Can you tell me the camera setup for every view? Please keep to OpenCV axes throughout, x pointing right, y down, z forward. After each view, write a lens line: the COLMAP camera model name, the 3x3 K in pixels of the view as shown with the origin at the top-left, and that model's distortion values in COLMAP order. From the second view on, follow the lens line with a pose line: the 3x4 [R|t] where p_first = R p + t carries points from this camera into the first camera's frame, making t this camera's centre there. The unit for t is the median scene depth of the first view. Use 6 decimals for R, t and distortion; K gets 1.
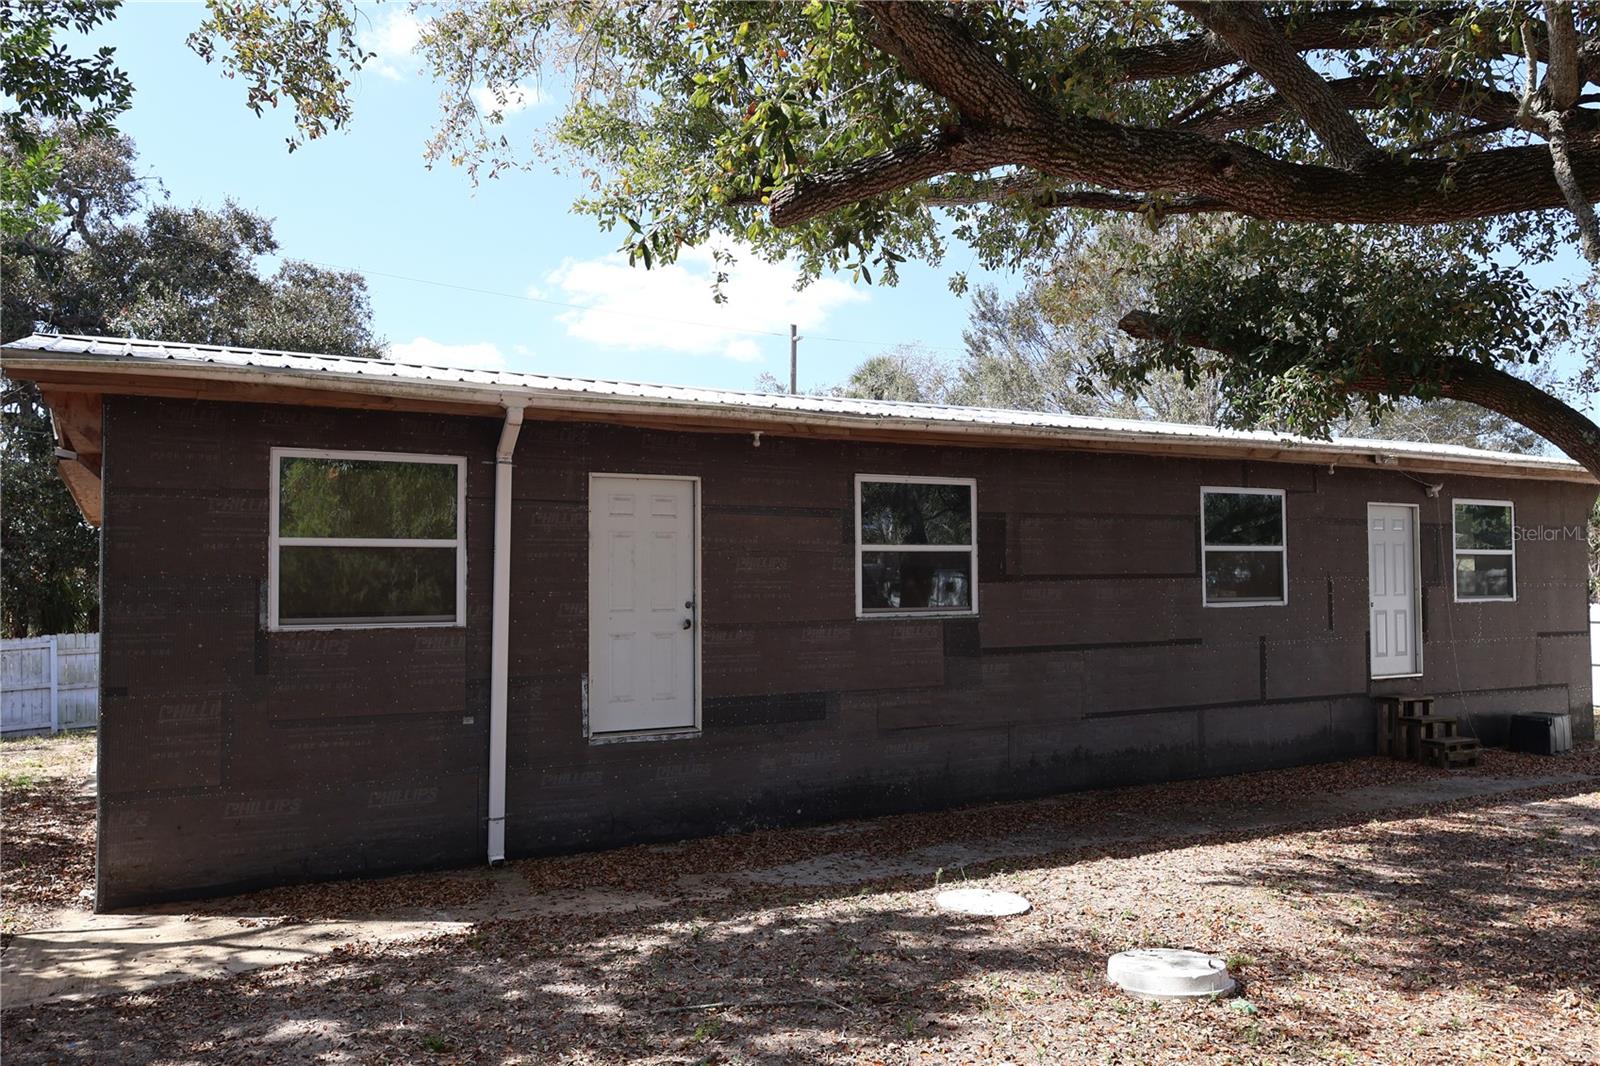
lens RADIAL K [[1182.0, 0, 799.7], [0, 1182.0, 538.7], [0, 0, 1]] dist [-0.000495, 0.001190]
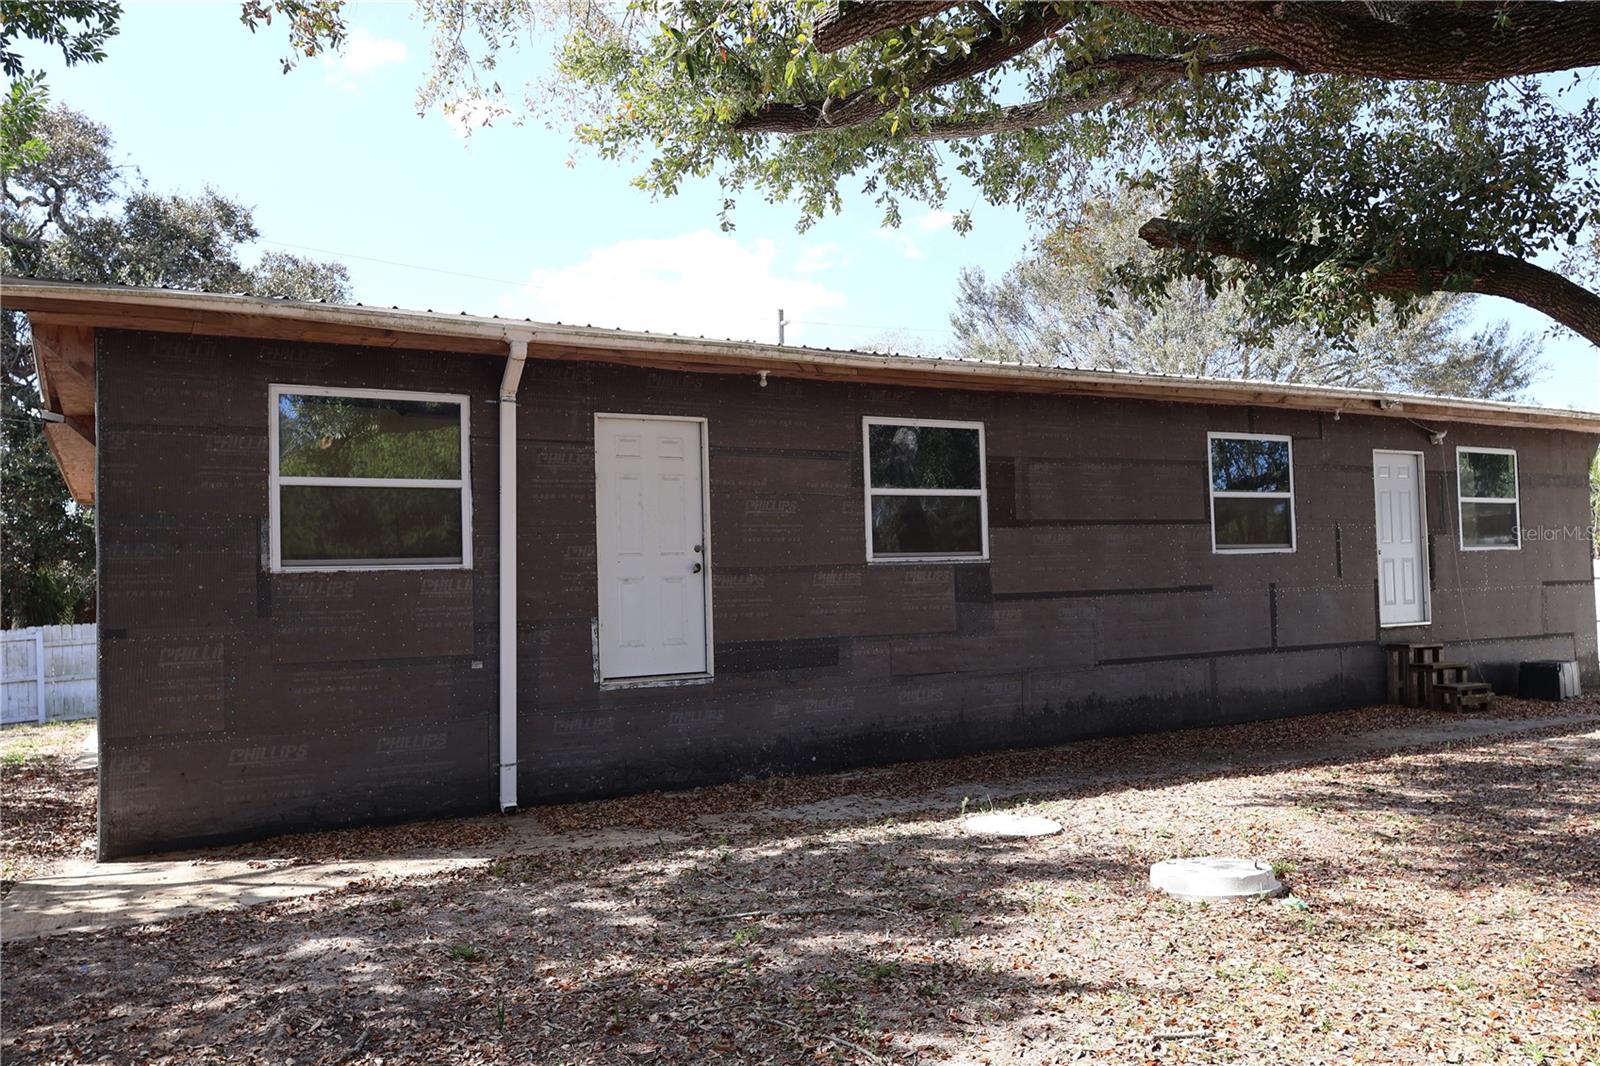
lens RADIAL K [[1182.7, 0, 799.5], [0, 1182.7, 539.1], [0, 0, 1]] dist [0.001742, -0.002989]
pose [[0.999701, -0.020875, 0.012728, -0.021712], [0.020897, 0.999780, -0.001545, 0.050684], [-0.012693, 0.001810, 0.999918, 0.017398]]
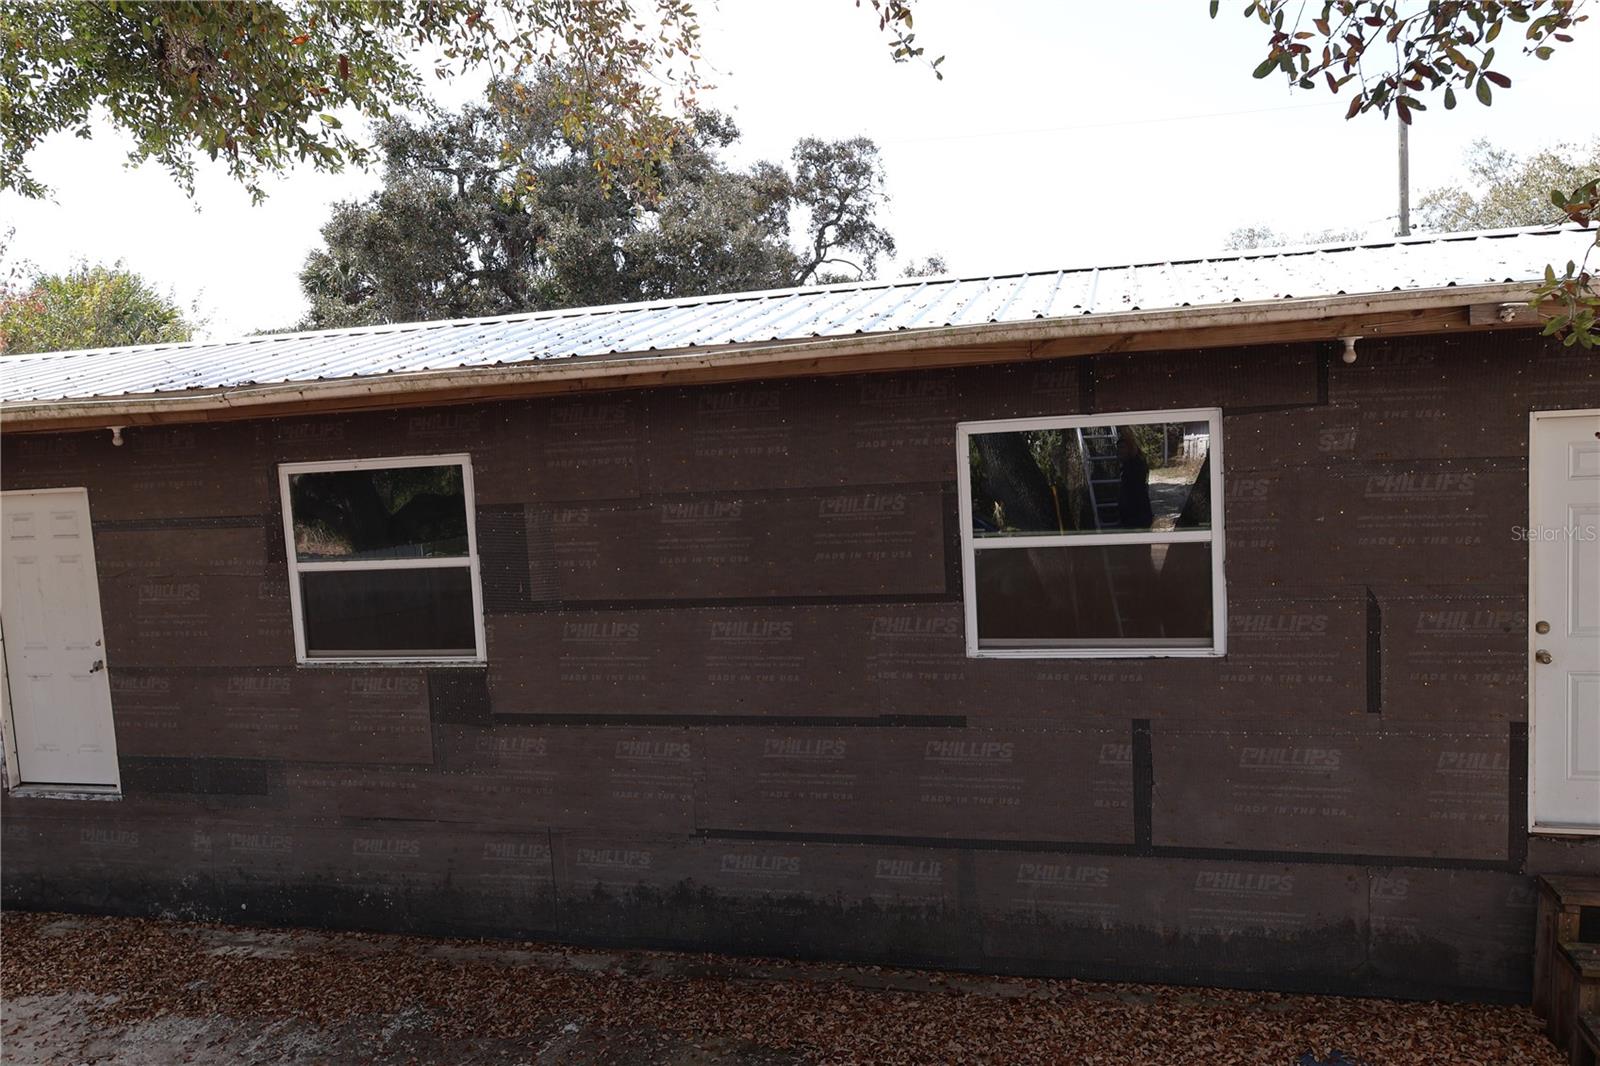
lens RADIAL K [[1184.4, 0, 802.6], [0, 1184.4, 537.0], [0, 0, 1]] dist [0.001058, -0.002537]
pose [[0.724551, 0.030332, -0.688554, 0.814775], [0.075185, 0.989591, 0.122709, -0.080168], [0.685109, -0.140677, 0.714728, 0.744746]]
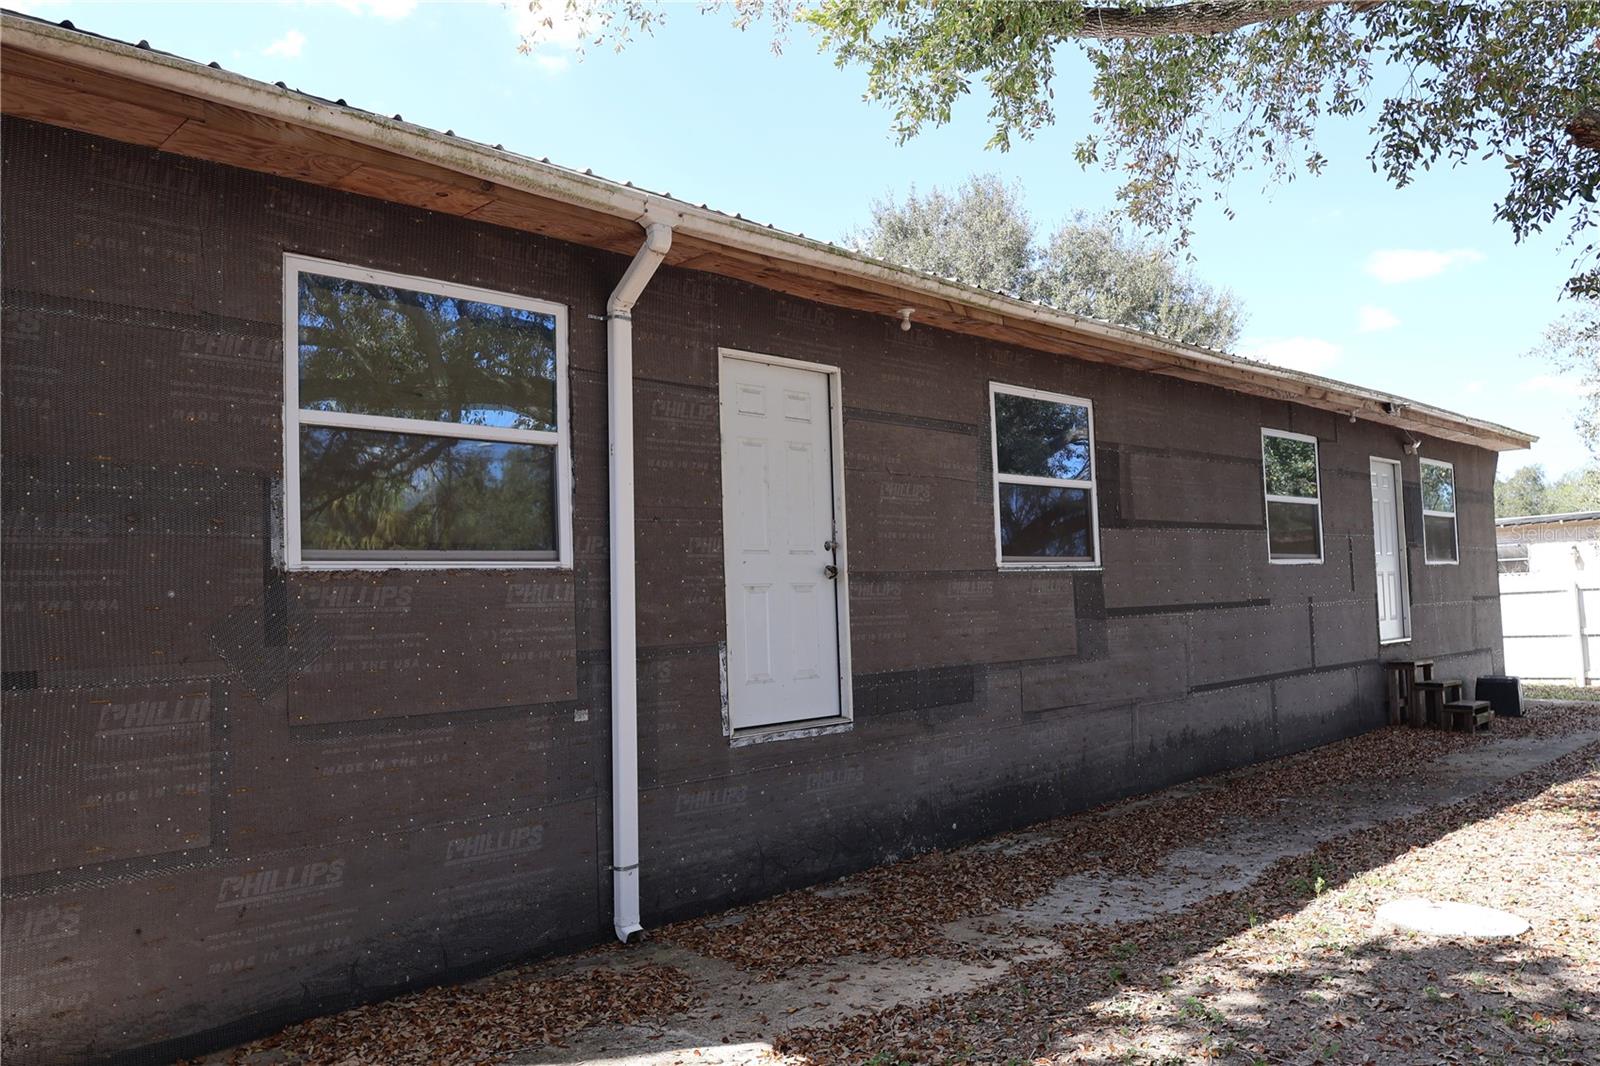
lens RADIAL K [[1182.7, 0, 799.5], [0, 1182.7, 539.1], [0, 0, 1]] dist [0.001742, -0.002989]
pose [[0.960541, -0.011654, 0.277896, -0.305414], [0.018533, 0.999583, -0.022139, 0.066589], [-0.277522, 0.026416, 0.960356, 0.314719]]
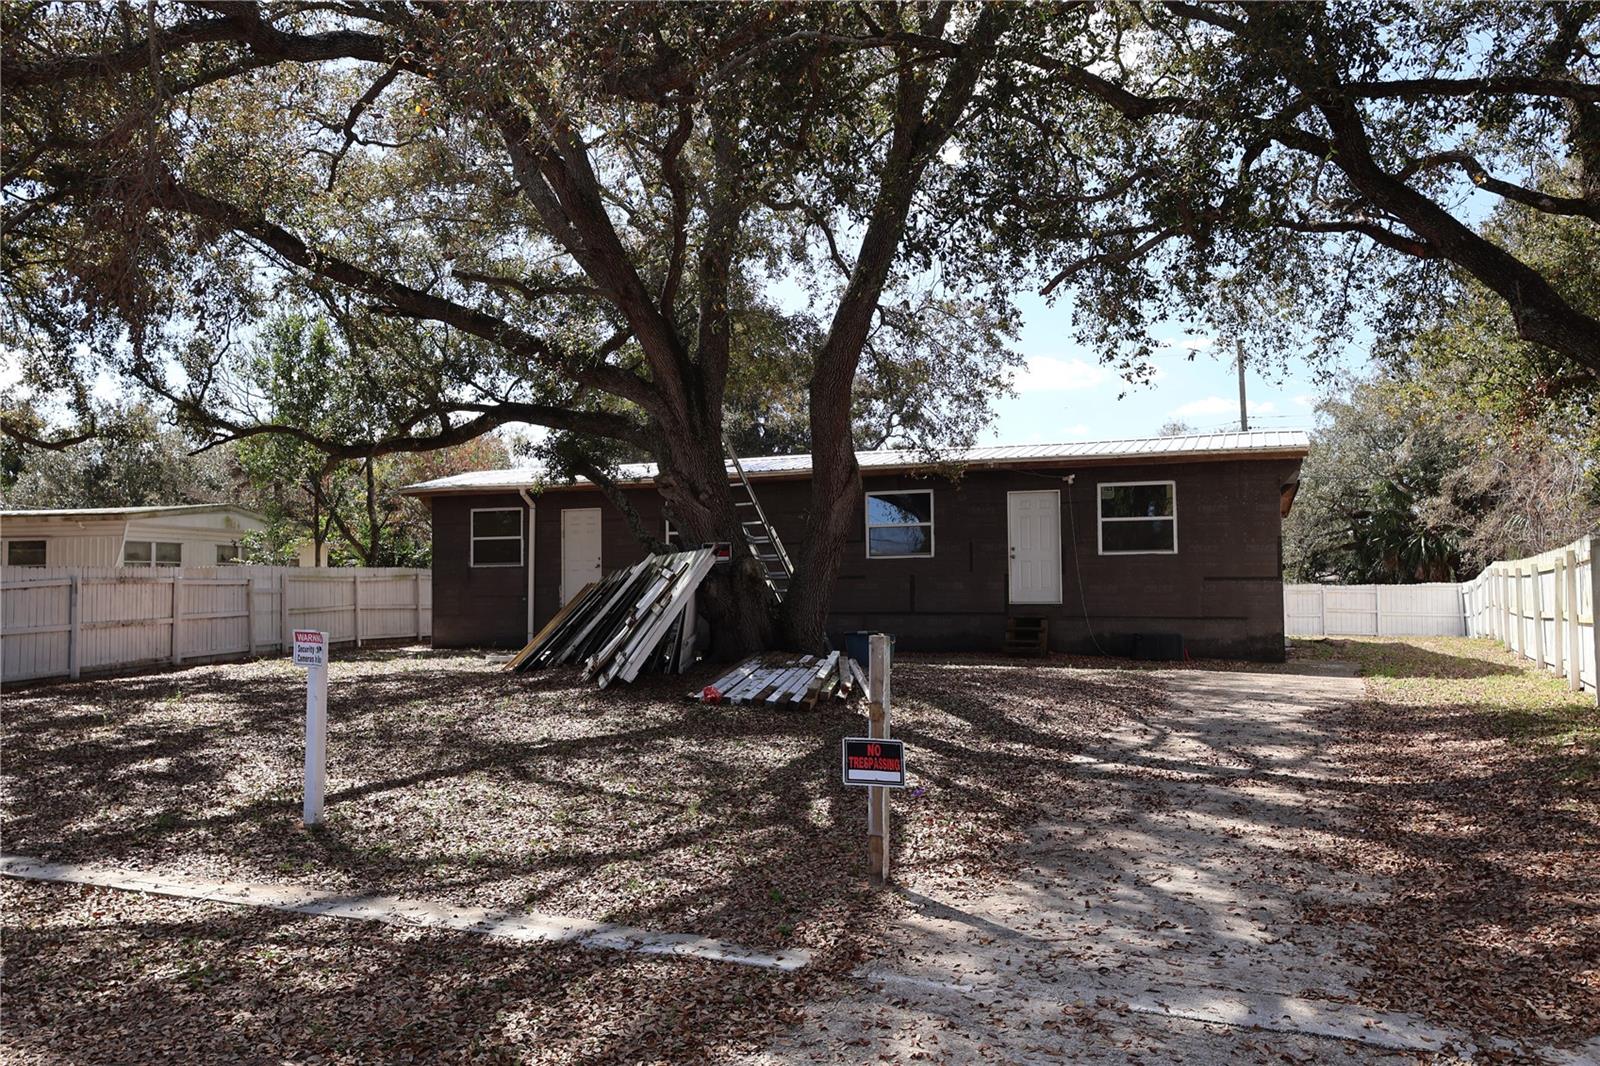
lens RADIAL K [[1182.0, 0, 799.7], [0, 1182.0, 538.7], [0, 0, 1]] dist [-0.000495, 0.001190]
pose [[0.652894, -0.032077, -0.756770, 2.085108], [0.032974, 0.999359, -0.013912, 0.062056], [0.756731, -0.015871, 0.653533, -0.331192]]
